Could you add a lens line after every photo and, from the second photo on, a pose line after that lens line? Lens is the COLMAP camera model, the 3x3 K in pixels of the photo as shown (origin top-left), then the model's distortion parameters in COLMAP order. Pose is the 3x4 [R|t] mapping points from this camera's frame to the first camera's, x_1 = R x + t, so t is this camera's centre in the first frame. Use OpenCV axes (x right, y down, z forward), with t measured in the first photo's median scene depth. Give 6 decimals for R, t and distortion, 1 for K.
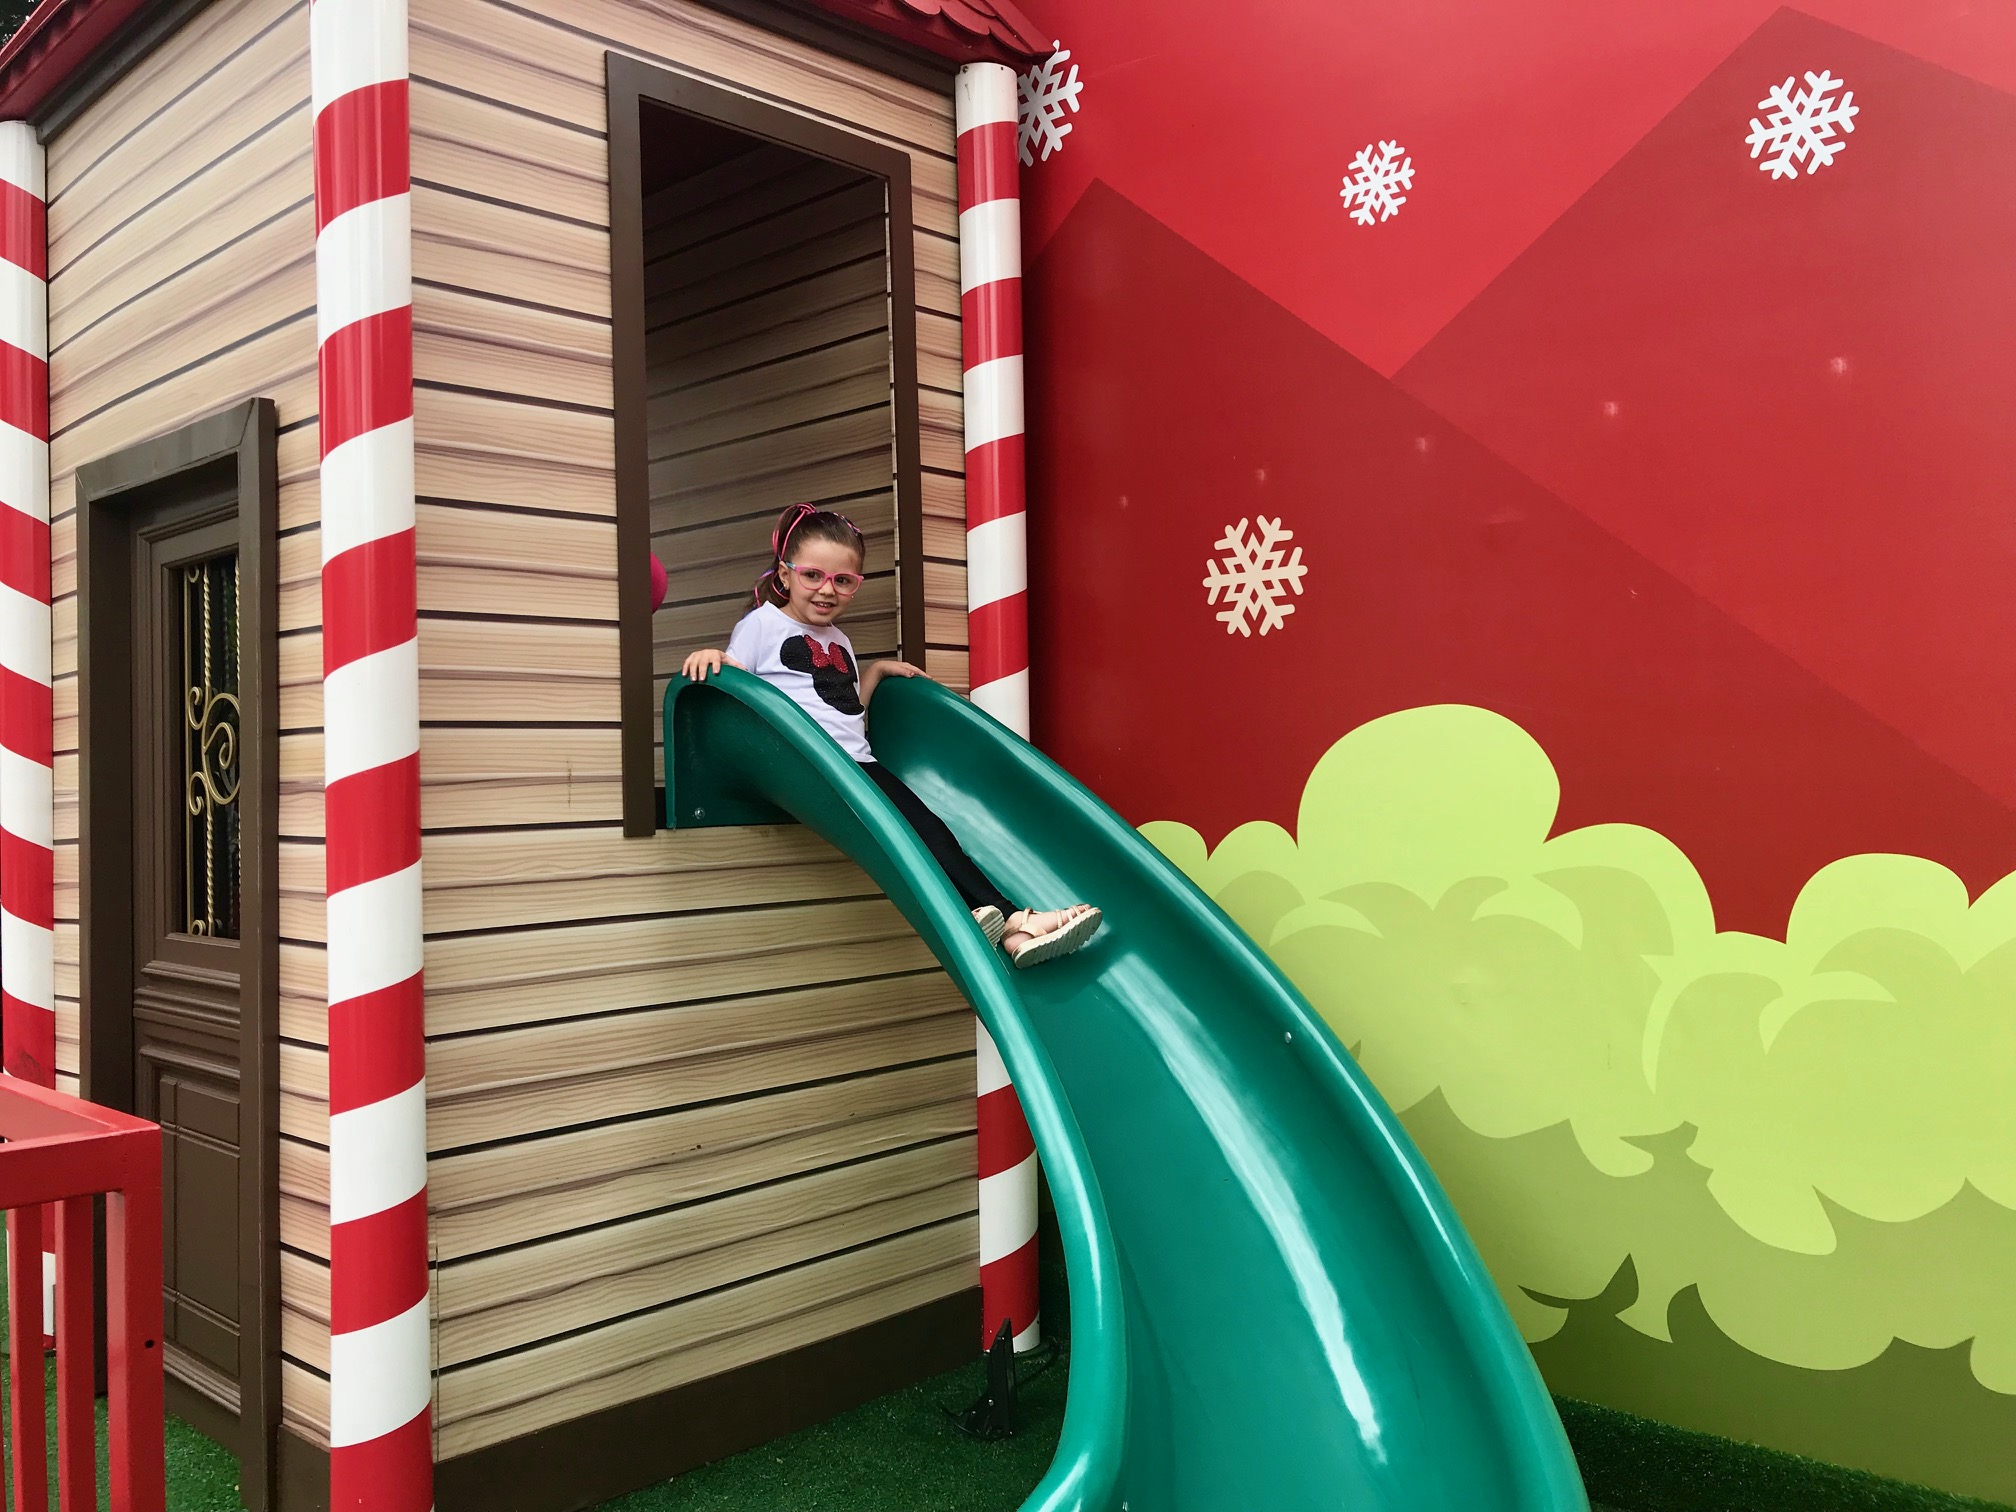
lens RADIAL K [[1681.0, 0, 1008.0], [0, 1681.0, 756.0], [0, 0, 1]] dist [0.135848, -0.319290]
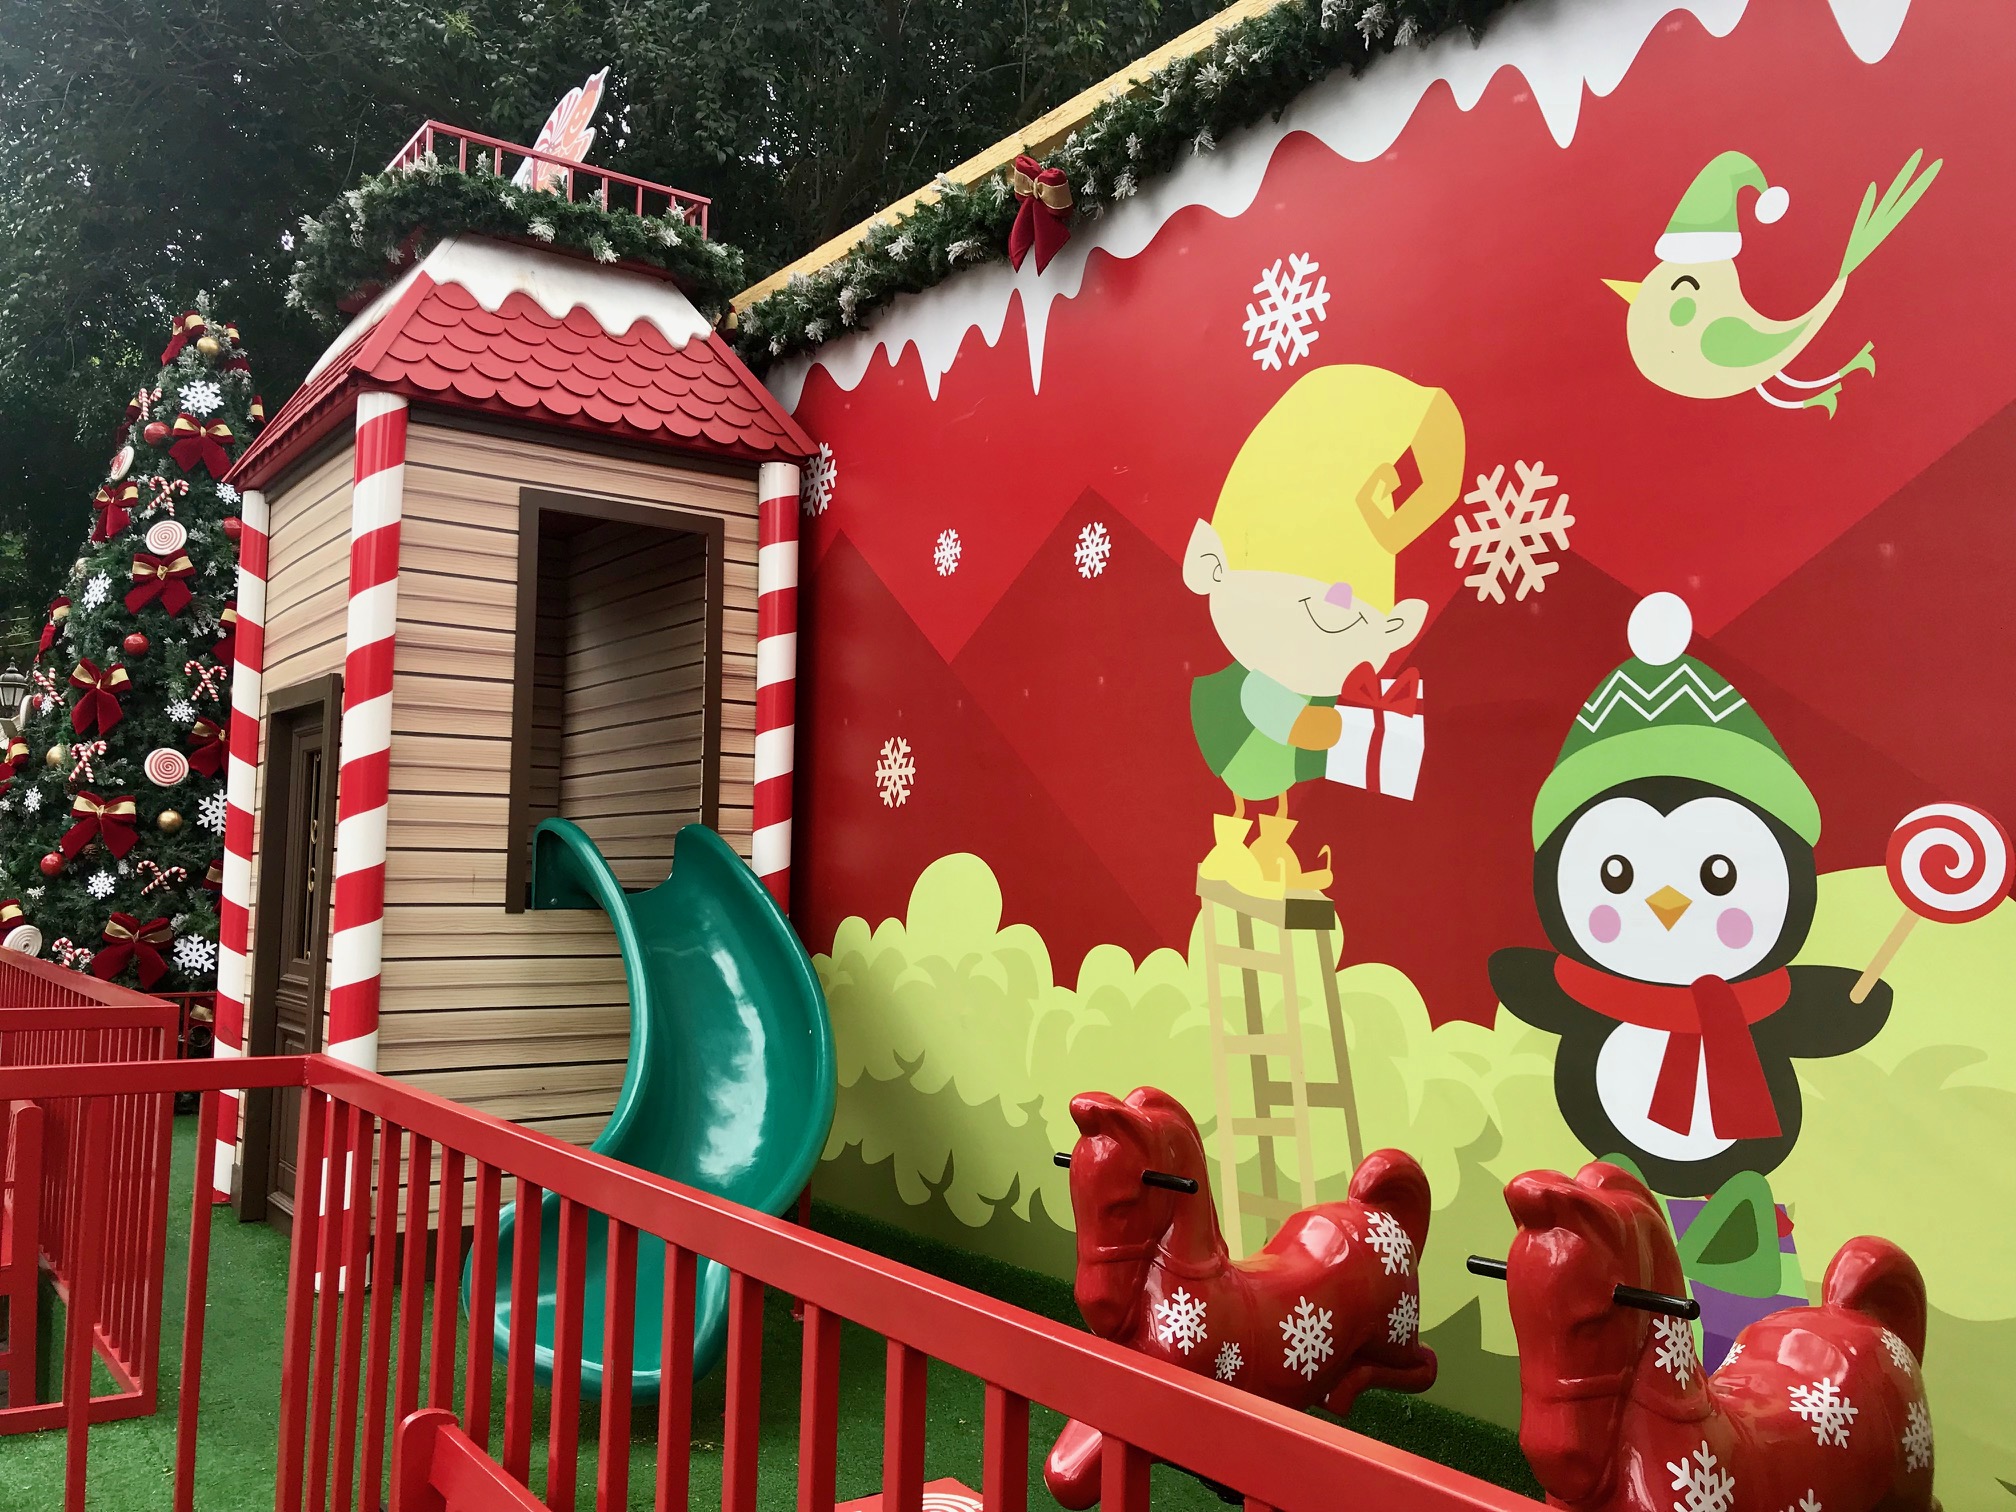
lens RADIAL K [[1681.0, 0, 1008.0], [0, 1681.0, 756.0], [0, 0, 1]] dist [0.135848, -0.319290]
pose [[0.981721, 0.020789, -0.189185, 0.598889], [-0.032625, 0.997685, -0.059669, -0.026451], [0.187507, 0.064750, 0.980127, -0.649806]]
